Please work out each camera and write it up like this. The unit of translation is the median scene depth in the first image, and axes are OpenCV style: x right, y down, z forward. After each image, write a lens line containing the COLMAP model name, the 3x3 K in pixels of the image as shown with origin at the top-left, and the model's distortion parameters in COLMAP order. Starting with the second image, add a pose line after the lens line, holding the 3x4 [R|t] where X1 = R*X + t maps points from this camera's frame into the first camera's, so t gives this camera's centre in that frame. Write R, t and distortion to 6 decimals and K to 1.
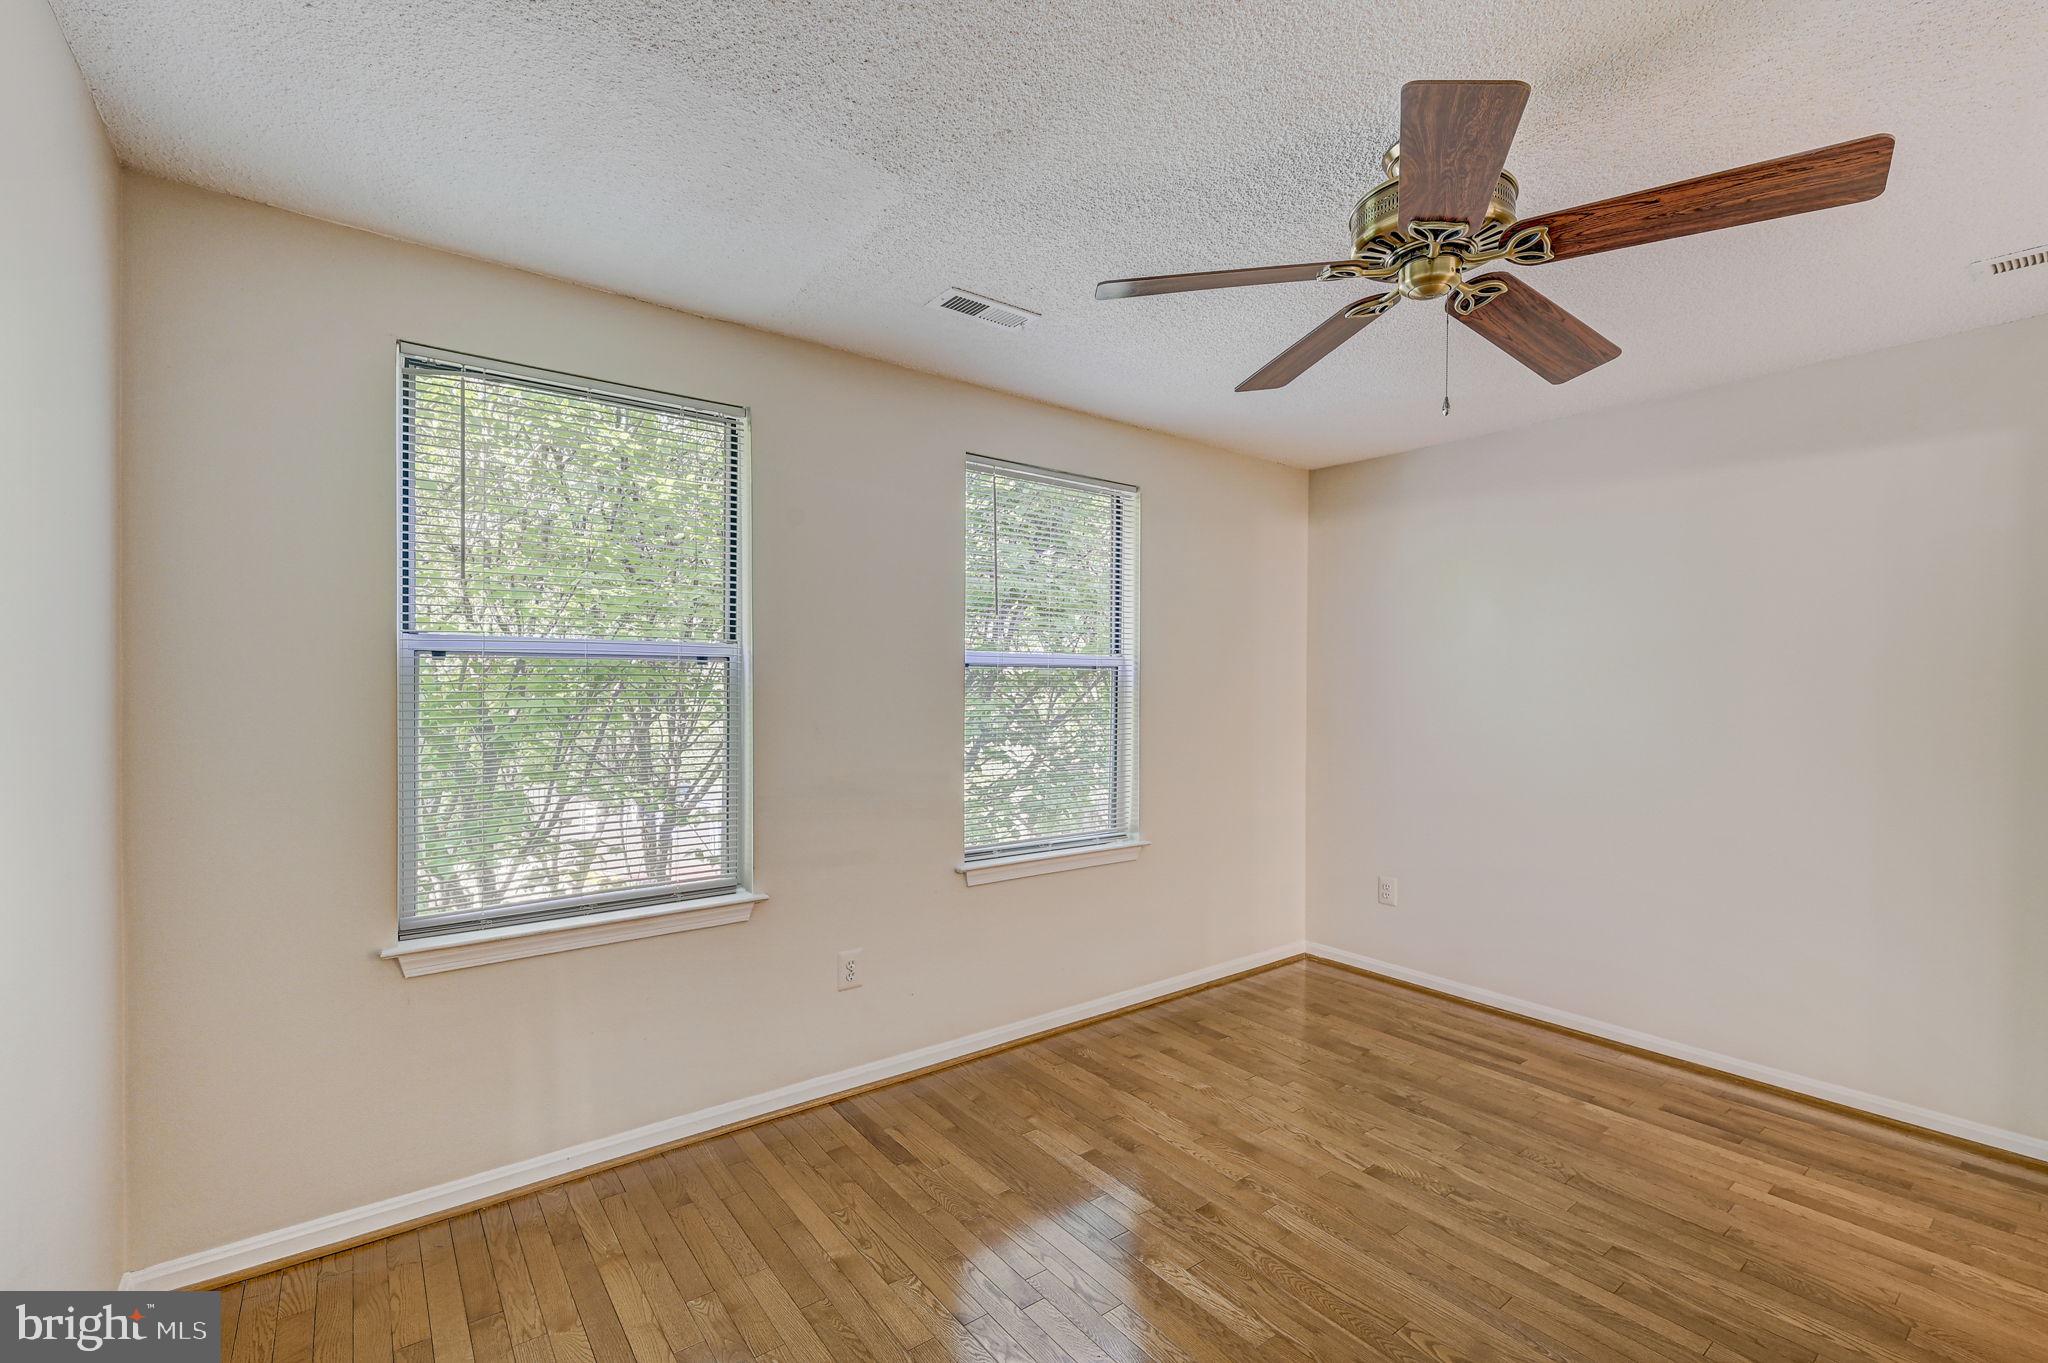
lens RADIAL K [[897.3, 0, 1026.2], [0, 897.3, 674.0], [0, 0, 1]] dist [-0.004316, -0.000365]
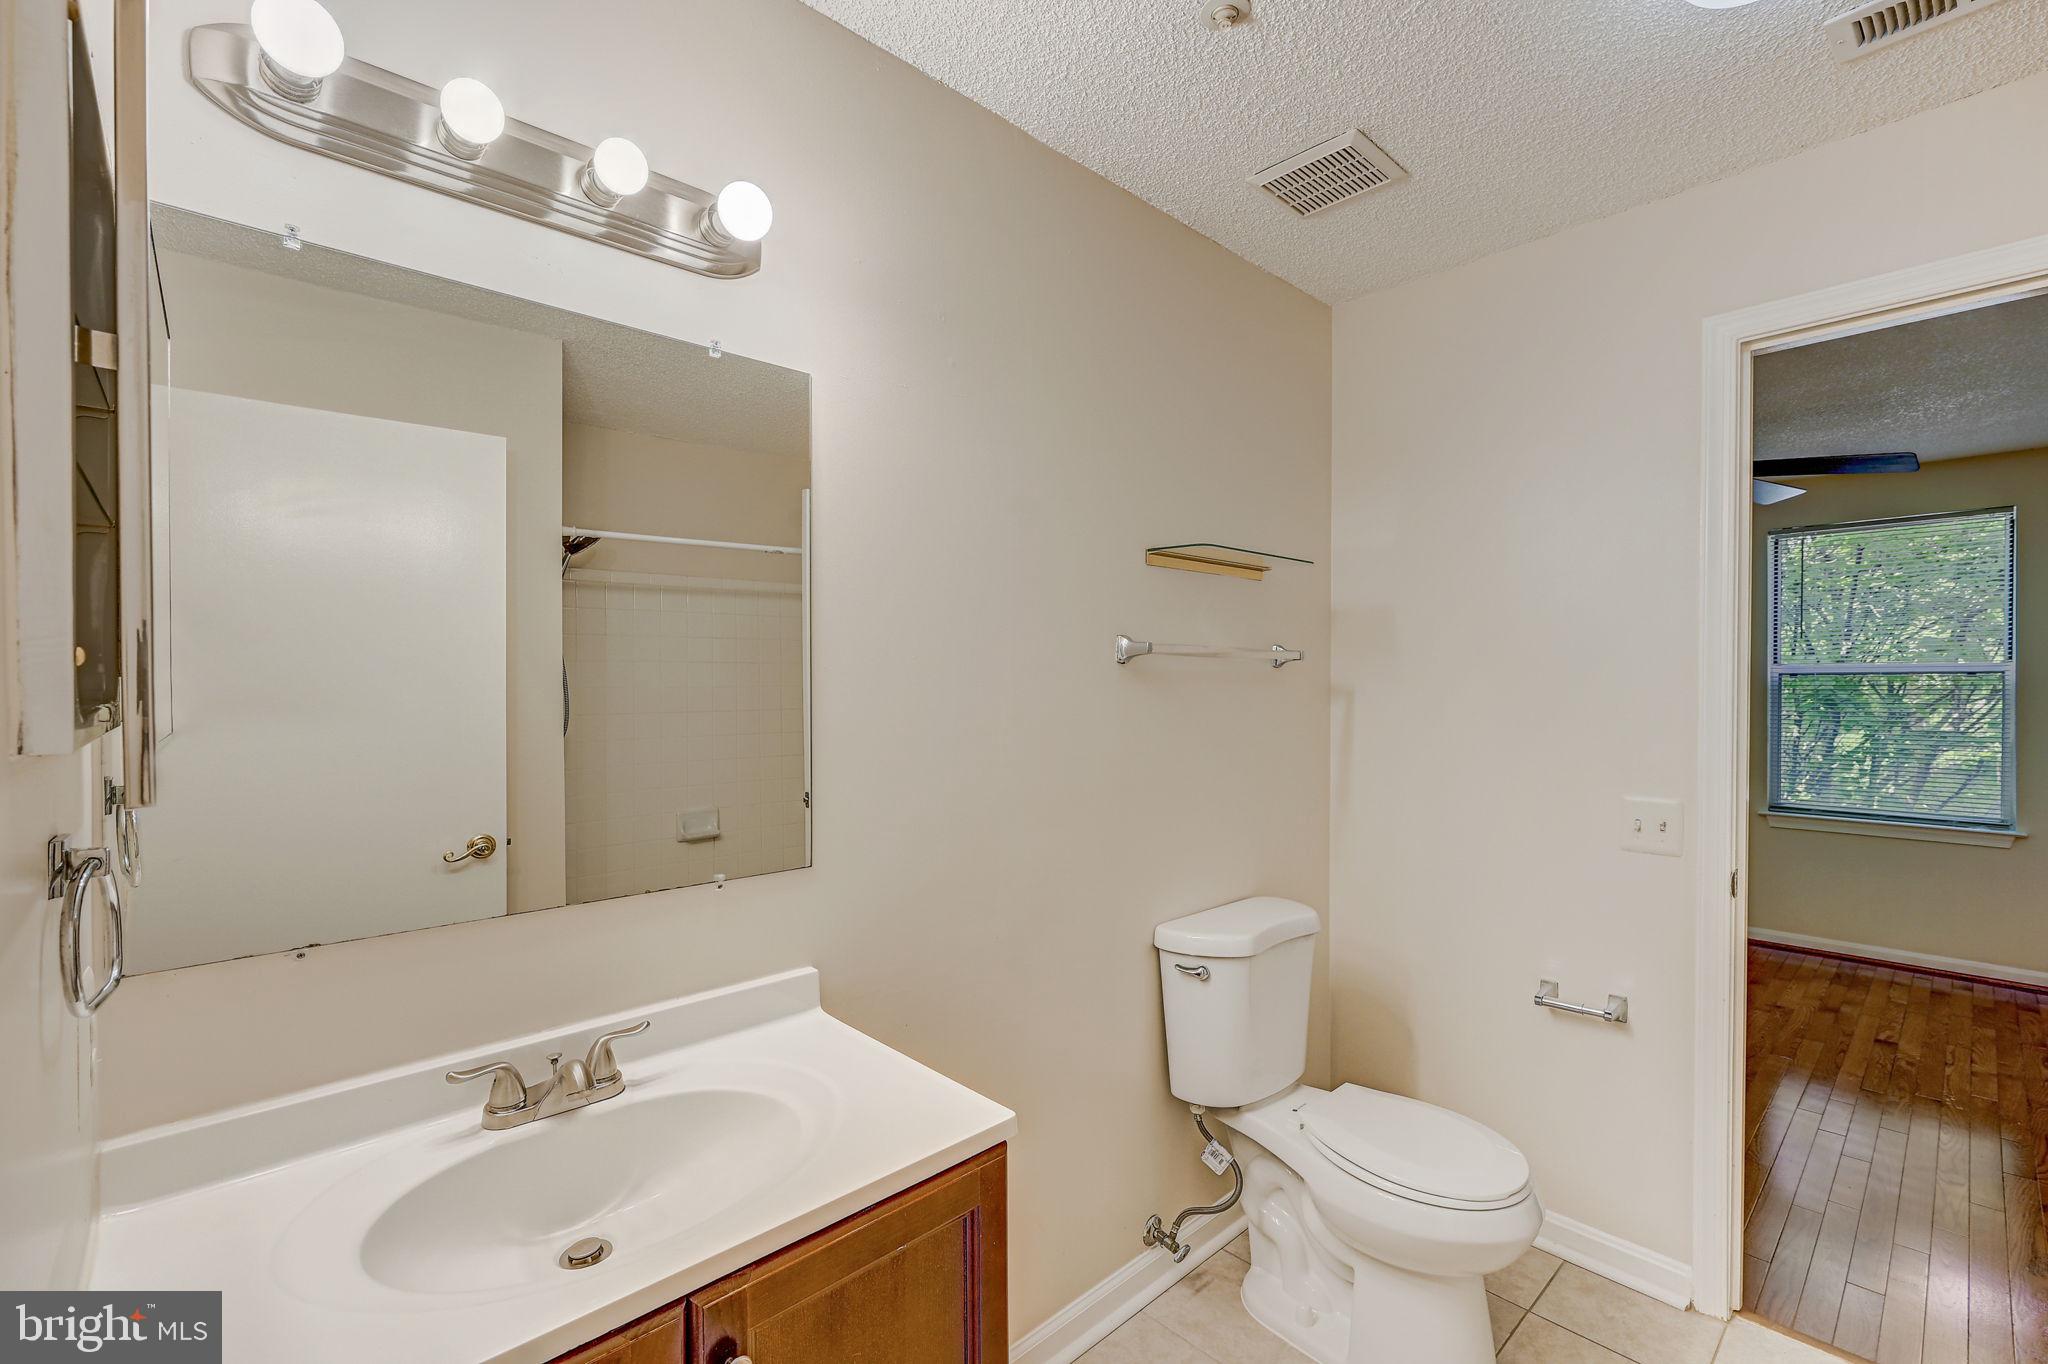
lens RADIAL K [[886.0, 0, 1028.6], [0, 886.0, 690.0], [0, 0, 1]] dist [-0.003626, -0.000012]
pose [[0.102236, 0.002635, -0.994757, 1.435267], [-0.000057, 0.999997, 0.002643, 0.012383], [0.994760, -0.000214, 0.102236, -0.398562]]
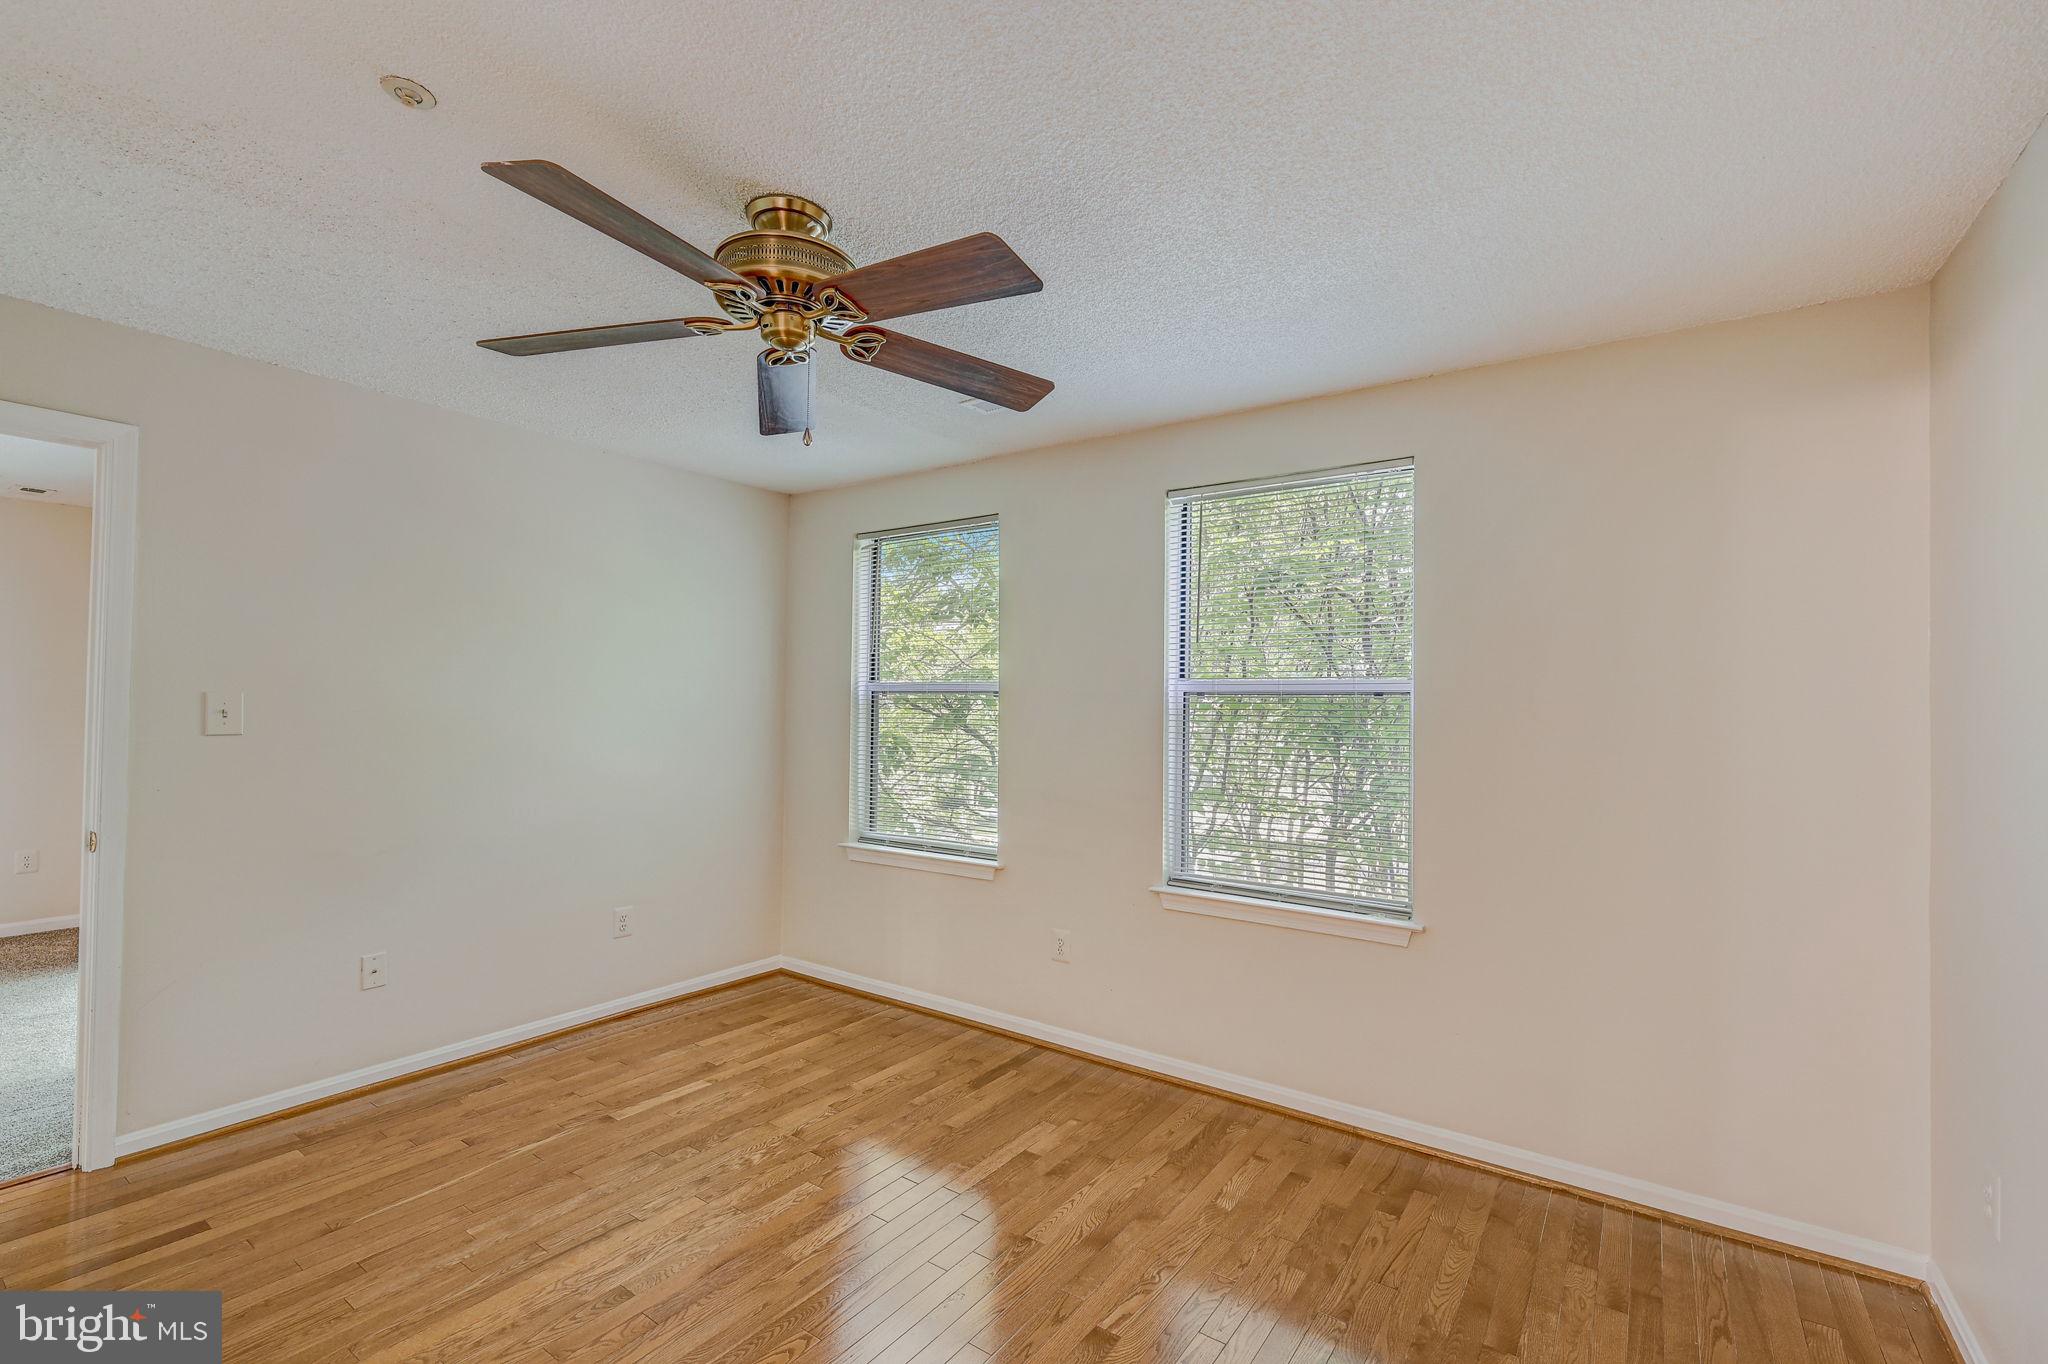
lens RADIAL K [[886.0, 0, 1028.6], [0, 886.0, 690.0], [0, 0, 1]] dist [-0.003626, -0.000012]
pose [[0.300581, -0.019471, -0.953557, 1.003349], [-0.009123, 0.999687, -0.023289, 0.009924], [0.953713, 0.015699, 0.300310, 0.626824]]
